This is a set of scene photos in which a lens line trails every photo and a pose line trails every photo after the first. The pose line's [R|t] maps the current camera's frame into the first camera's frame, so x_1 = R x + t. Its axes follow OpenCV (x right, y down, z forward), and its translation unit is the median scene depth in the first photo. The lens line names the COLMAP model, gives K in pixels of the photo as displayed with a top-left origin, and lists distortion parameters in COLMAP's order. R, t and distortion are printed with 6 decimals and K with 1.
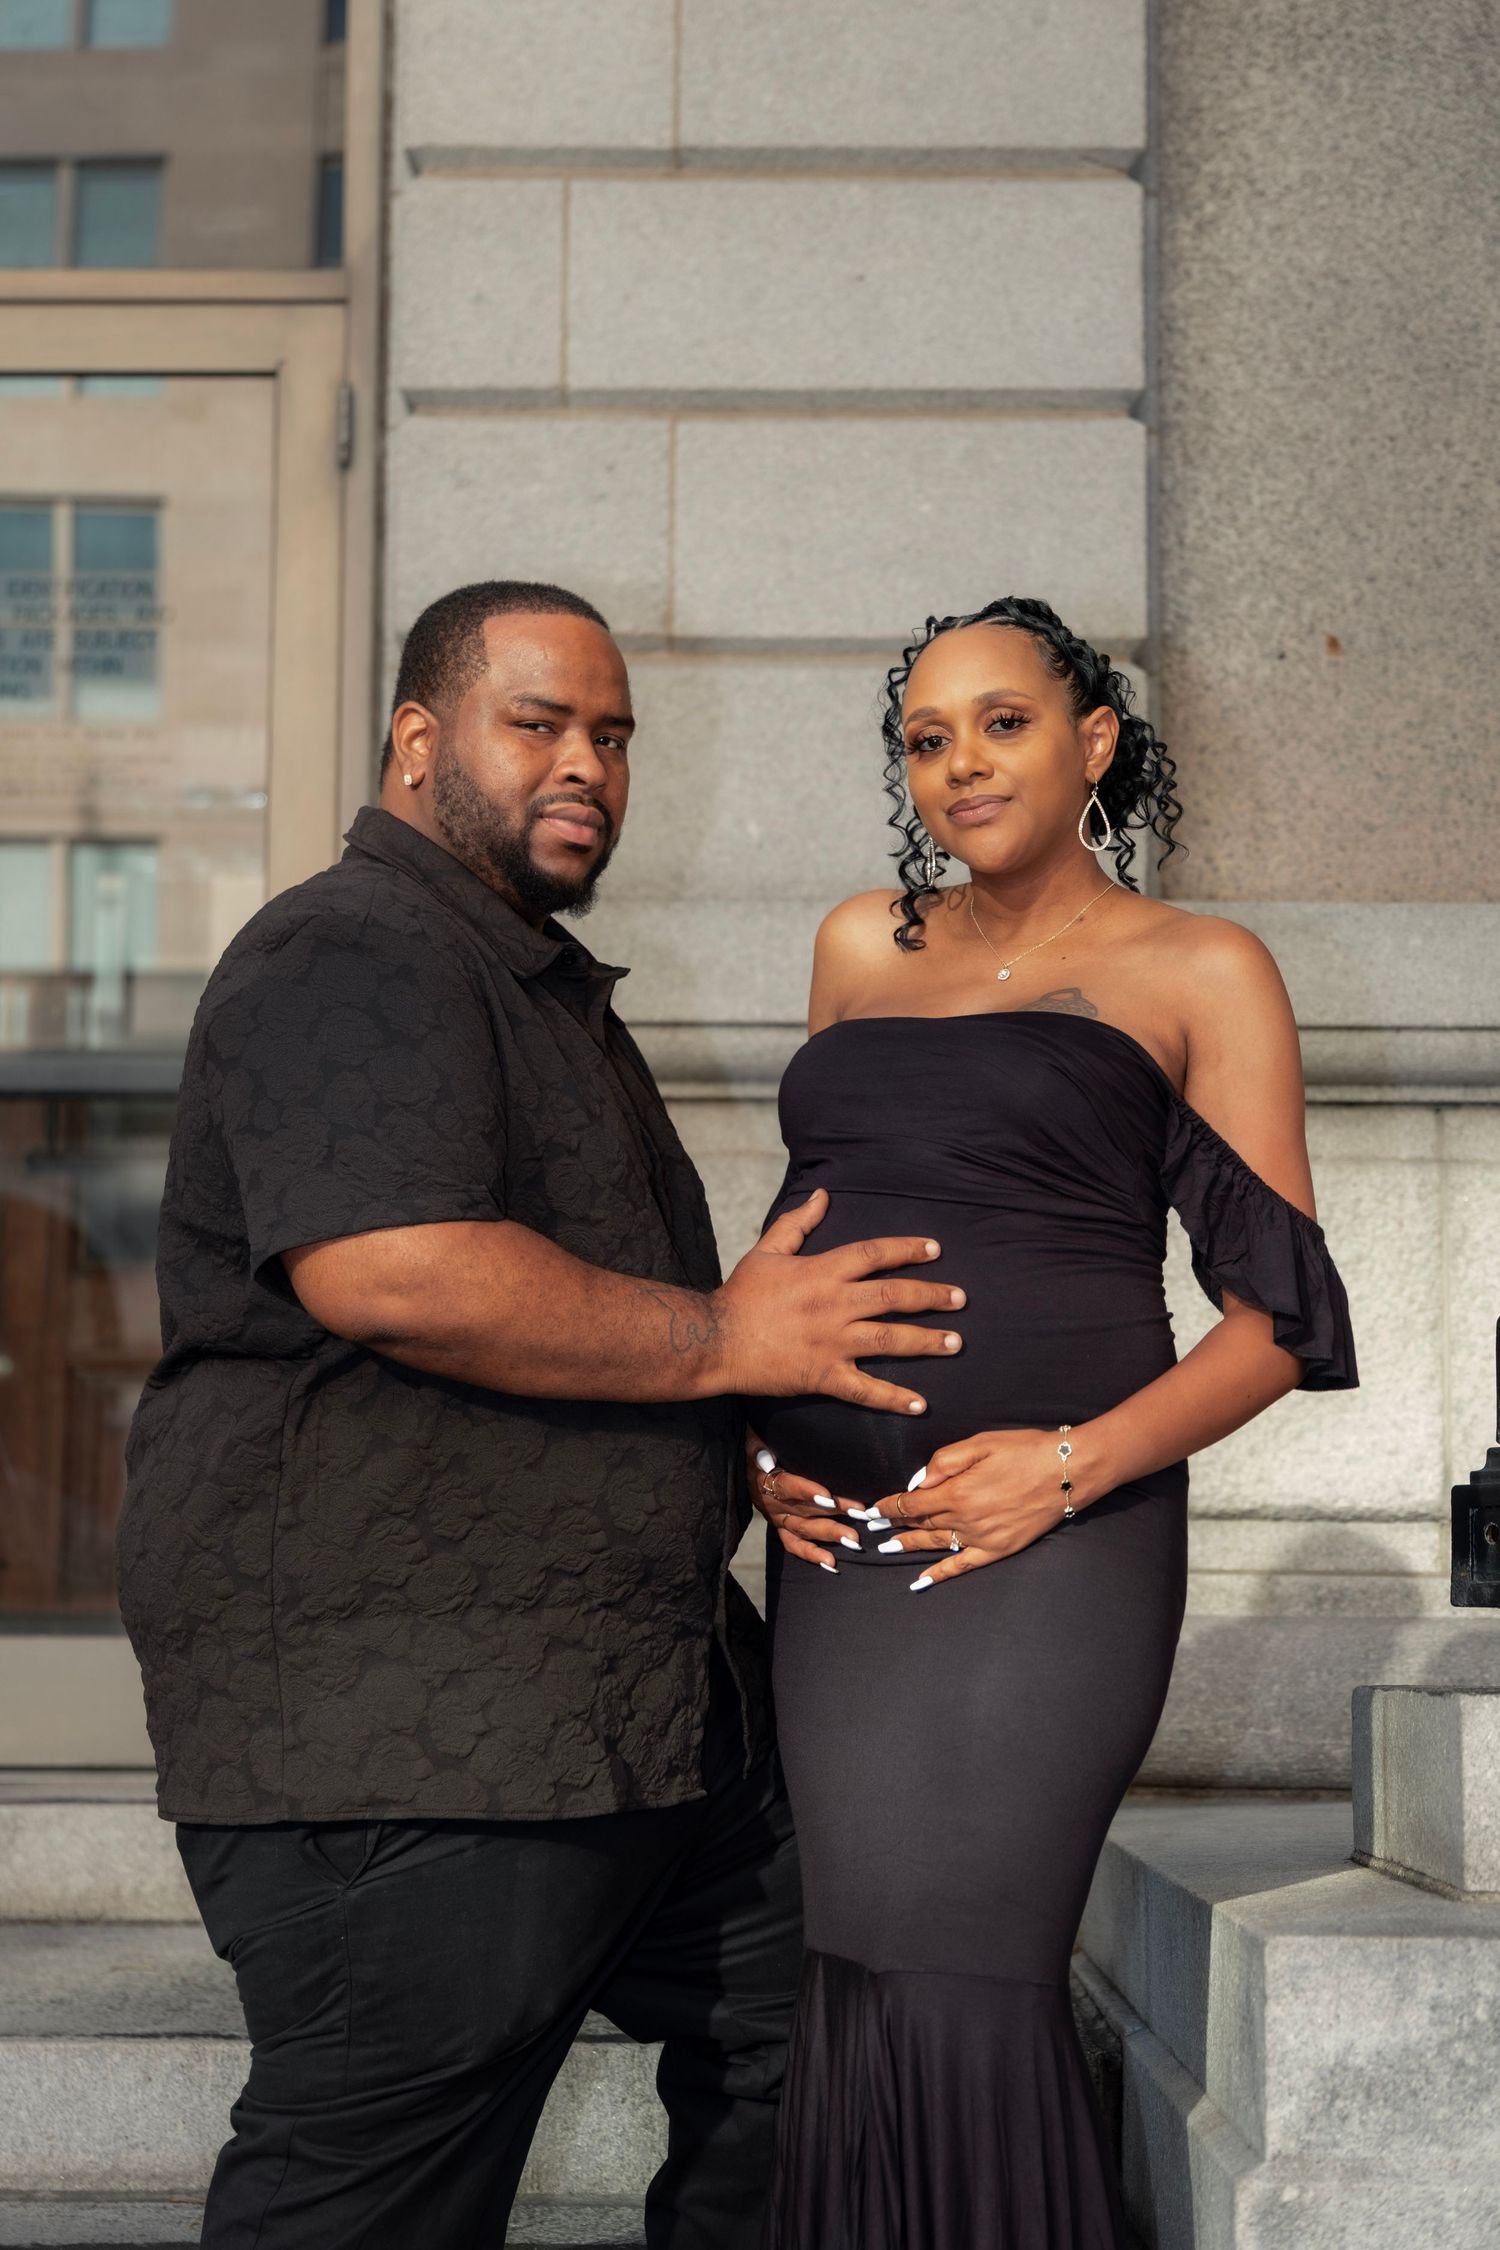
lens RADIAL K [[3740.9, 0, 749.9], [0, 3740.9, 1128.0], [0, 0, 1]] dist [-0.026160, 0.000000]
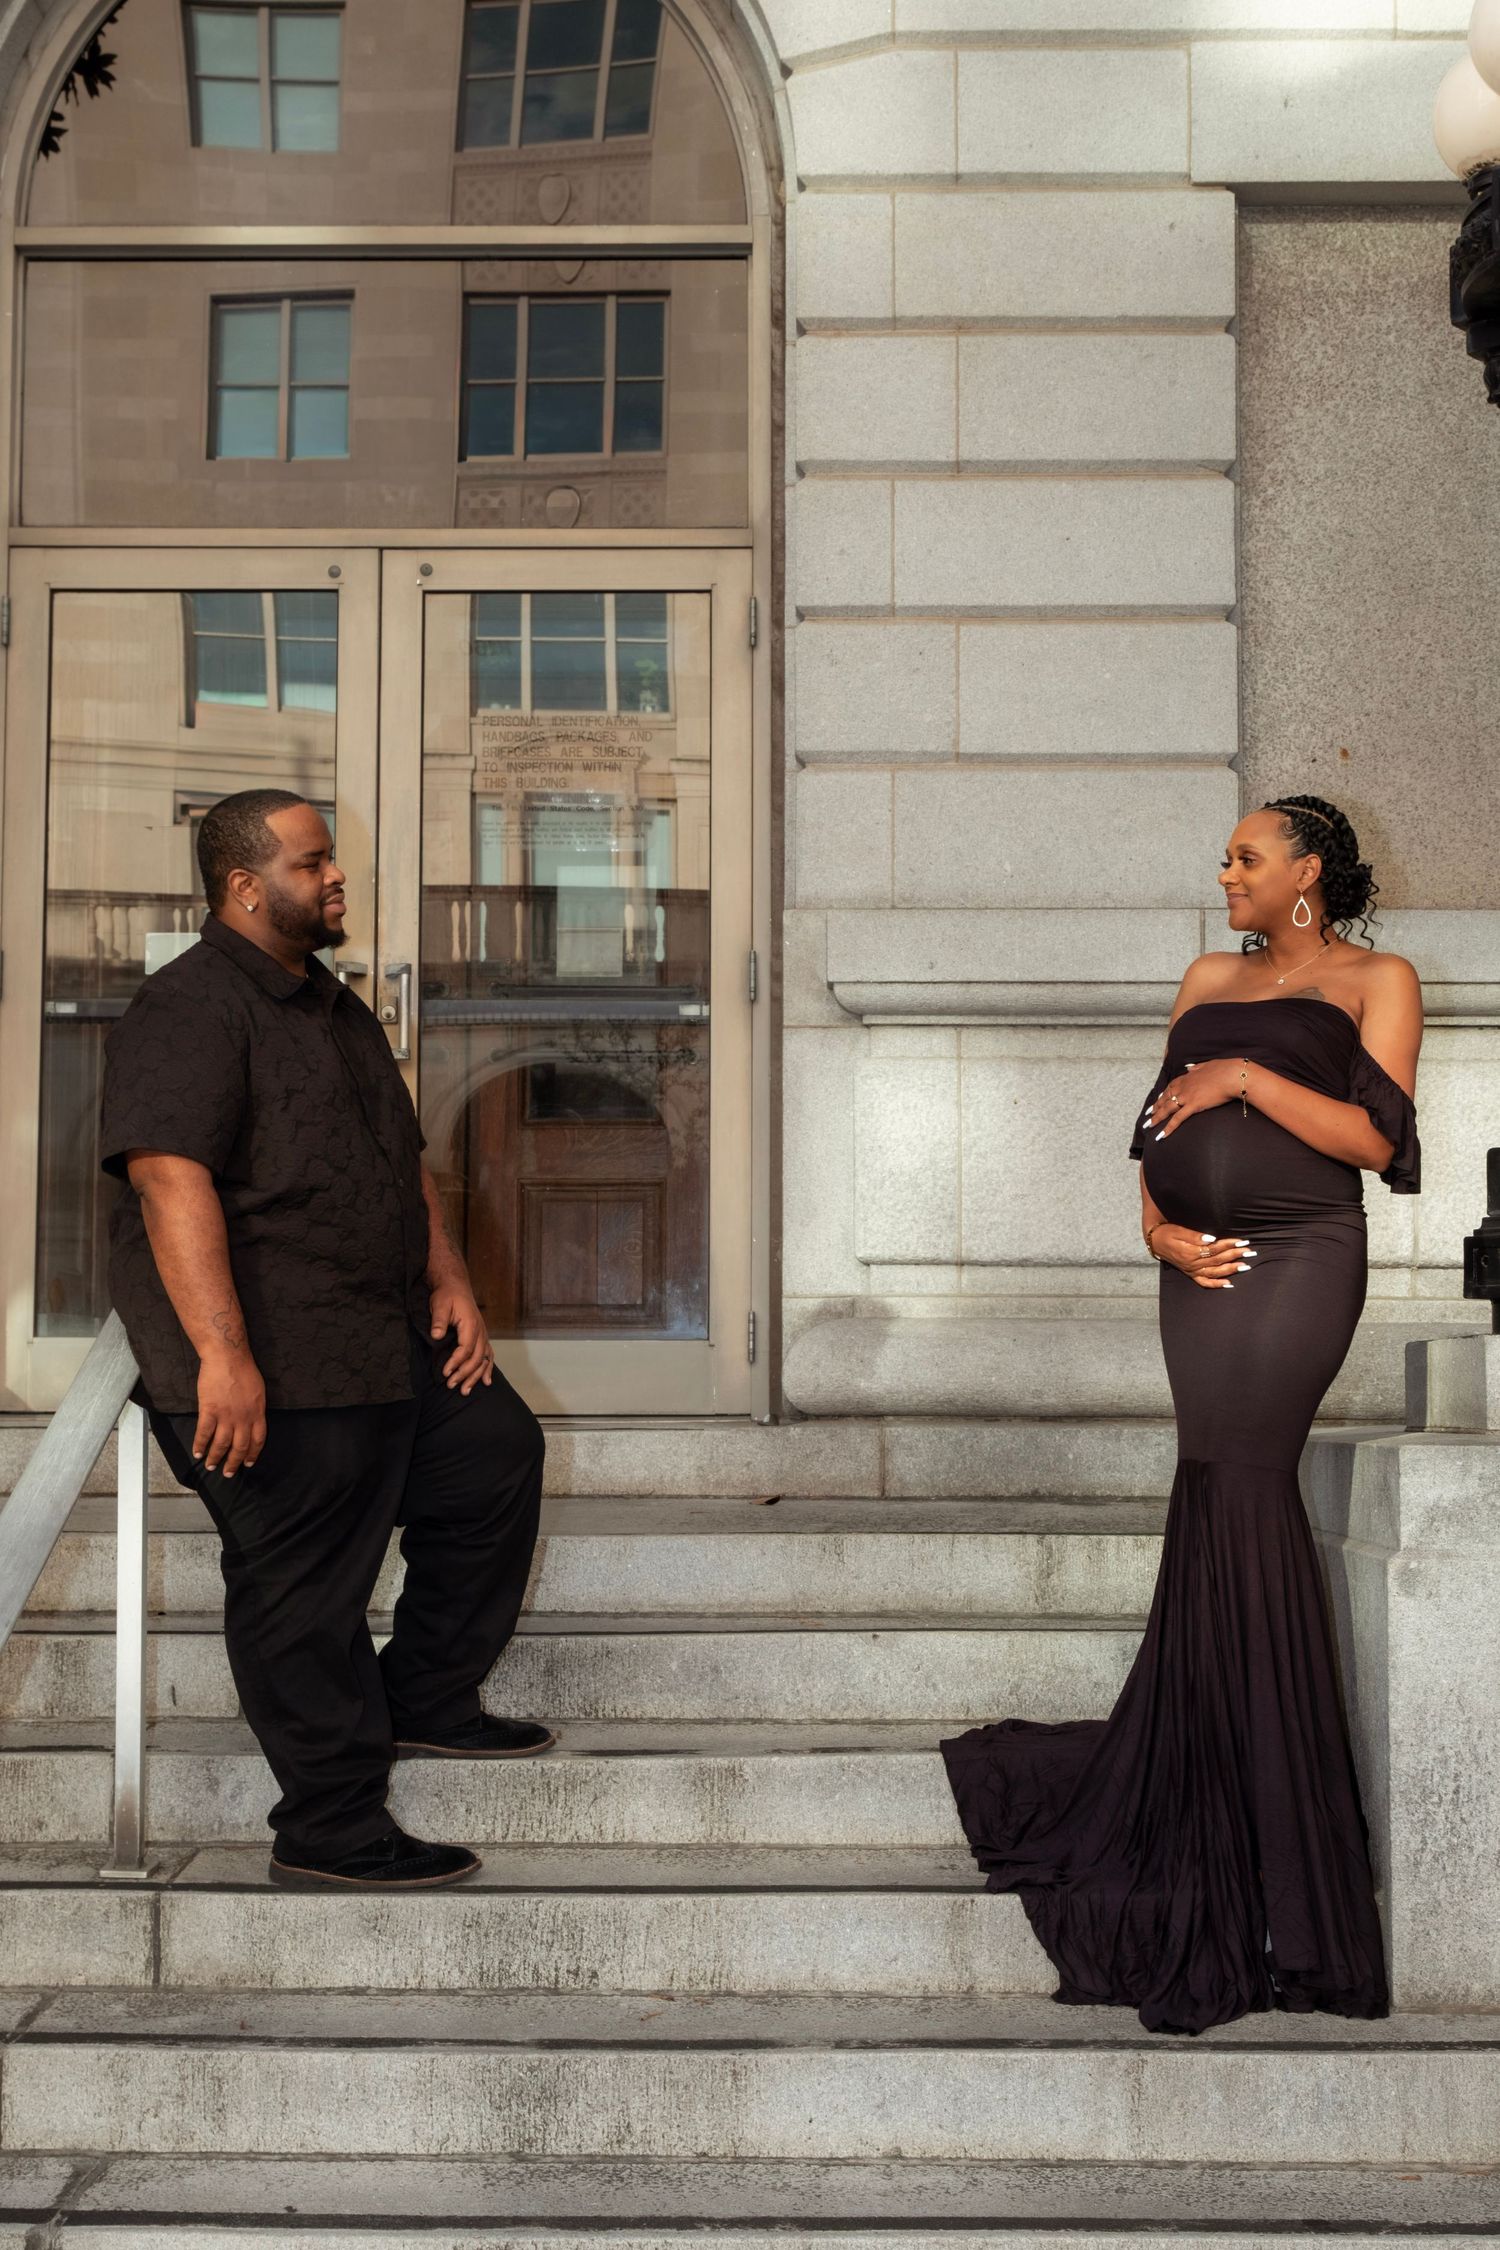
lens RADIAL K [[2810.5, 0, 750.9], [0, 2810.5, 1119.9], [0, 0, 1]] dist [0.007685, 0.000000]
pose [[0.999973, -0.004124, -0.006019, -0.106882], [0.004360, 0.999200, 0.039754, -0.015397], [0.005850, -0.039779, 0.999191, -0.284396]]
